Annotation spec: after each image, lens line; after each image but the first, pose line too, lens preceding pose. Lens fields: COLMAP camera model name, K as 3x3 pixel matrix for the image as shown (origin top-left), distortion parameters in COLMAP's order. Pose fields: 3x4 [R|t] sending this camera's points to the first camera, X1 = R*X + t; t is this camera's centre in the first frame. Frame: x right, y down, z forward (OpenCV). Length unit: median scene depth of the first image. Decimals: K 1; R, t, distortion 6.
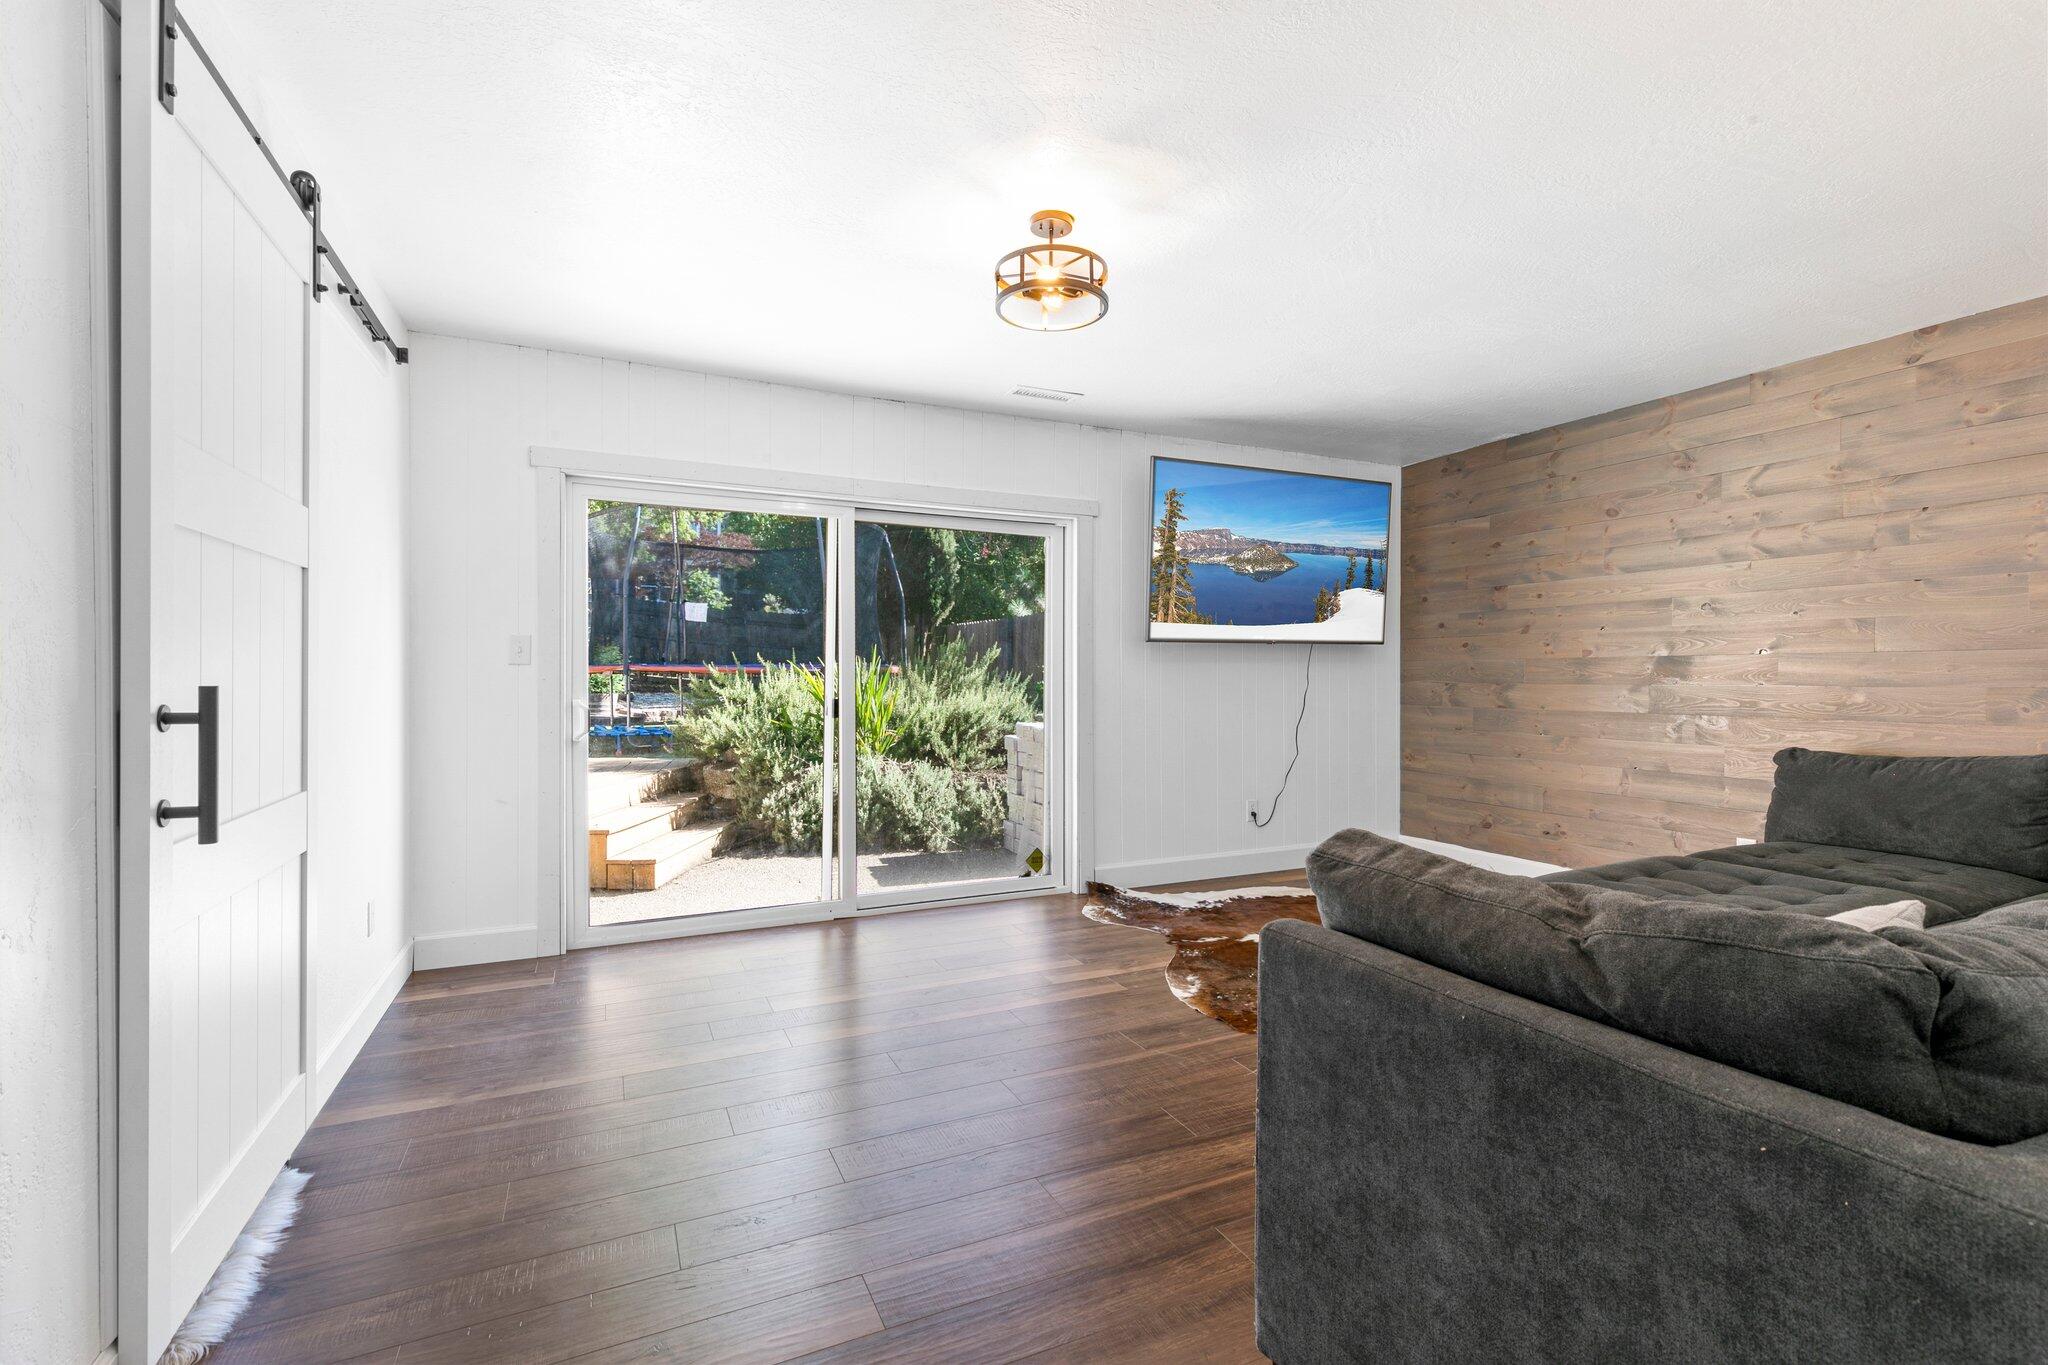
lens RADIAL K [[916.2, 0, 1026.0], [0, 916.2, 675.4], [0, 0, 1]] dist [0.003284, -0.000851]
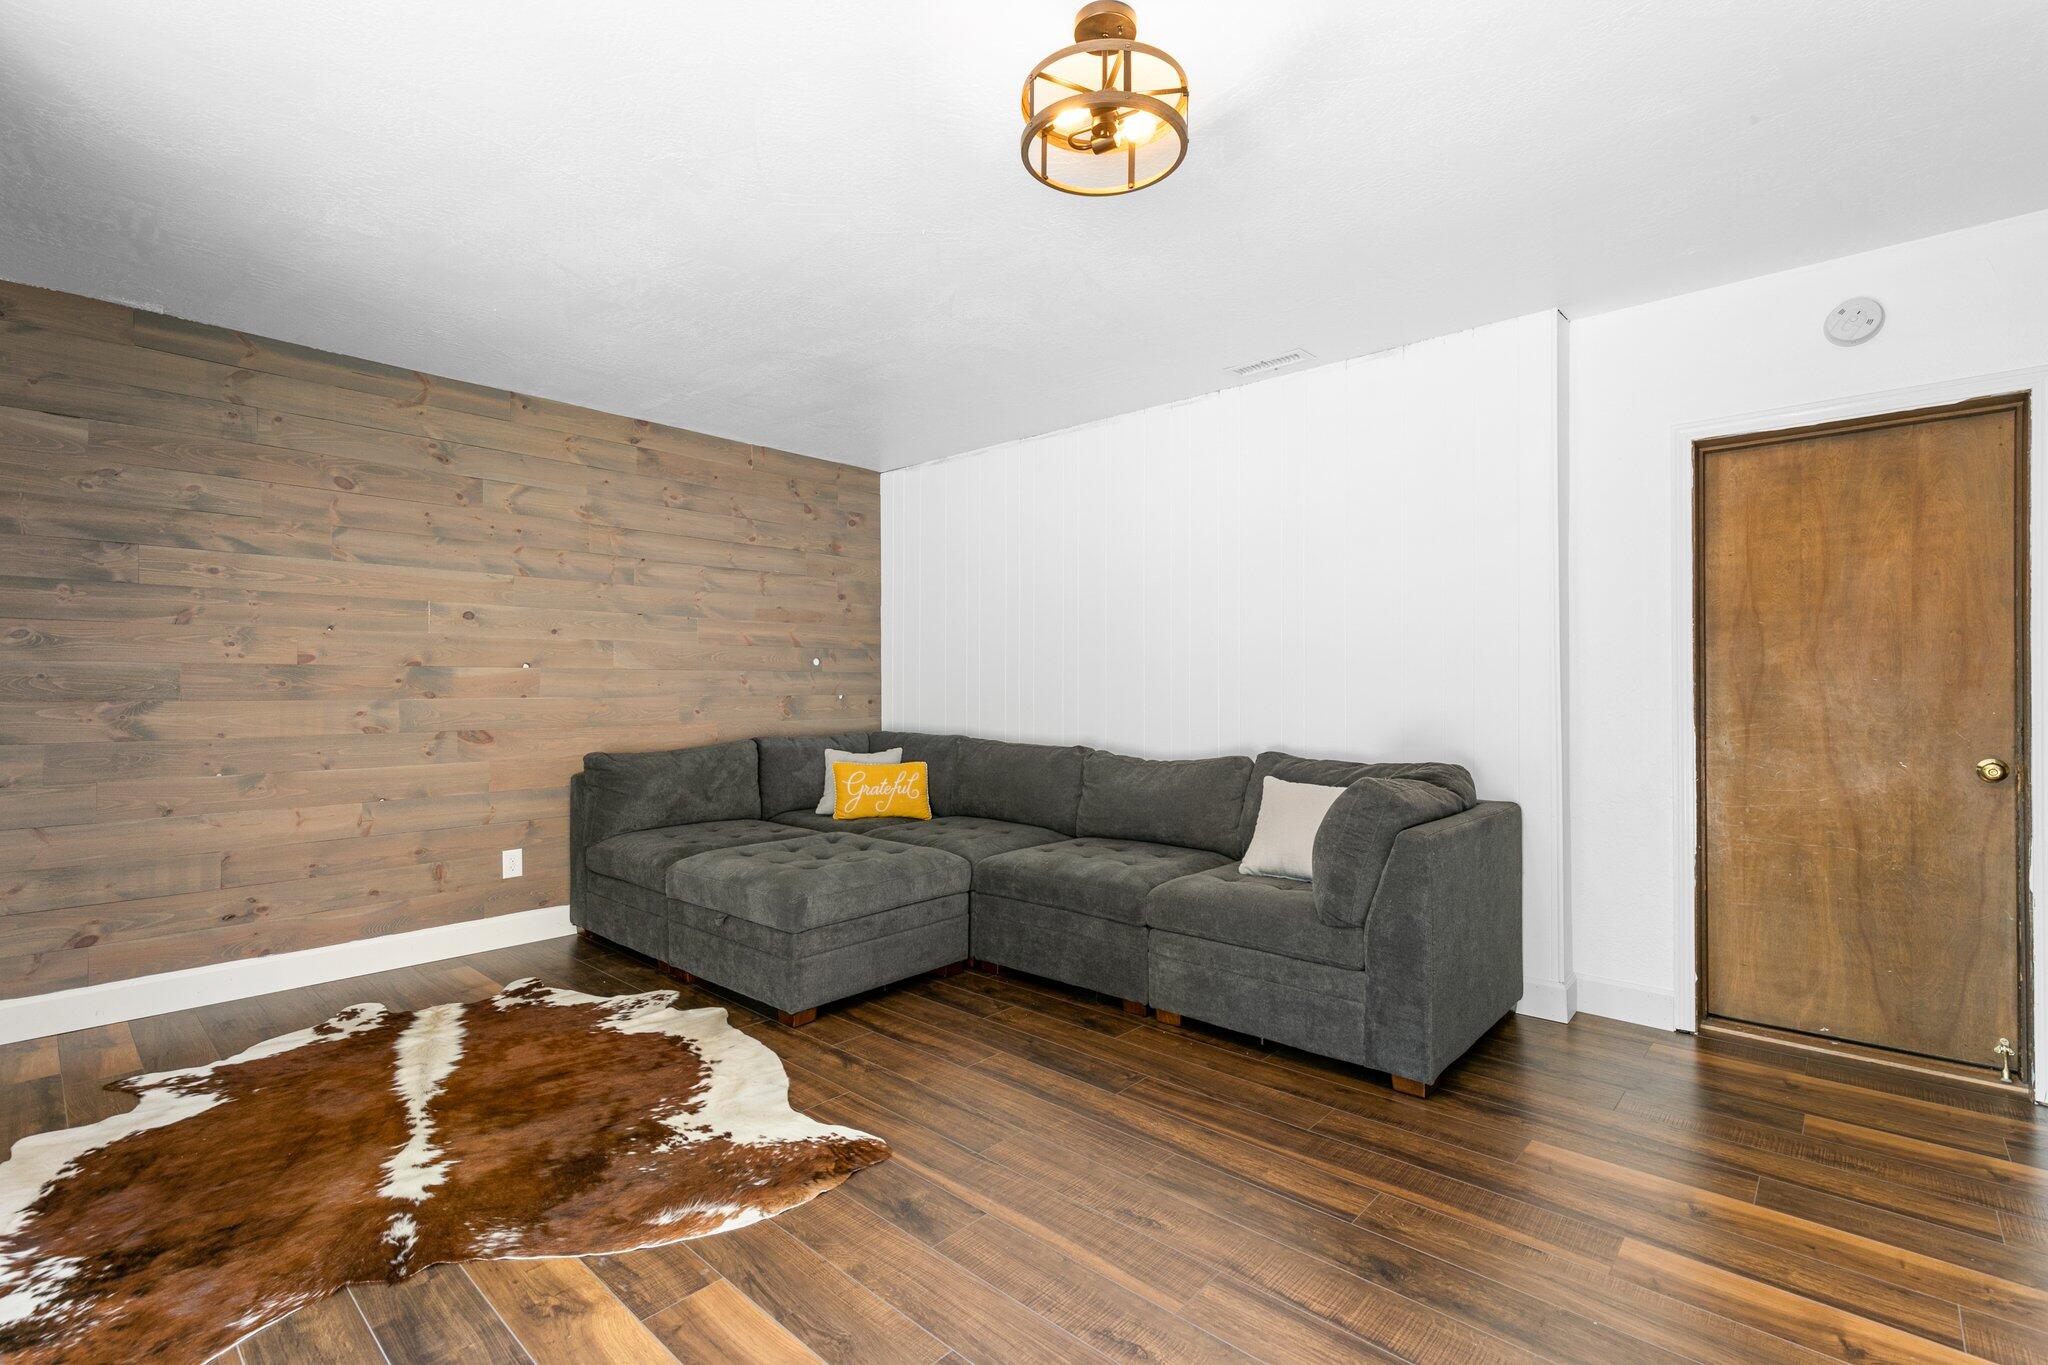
lens RADIAL K [[916.2, 0, 1038.4], [0, 916.2, 683.6], [0, 0, 1]] dist [0.003284, -0.000851]
pose [[-0.403671, 0.007641, 0.914872, -0.362754], [0.002865, 0.999971, -0.007088, 0.003741], [-0.914900, -0.000240, -0.403681, 0.850835]]
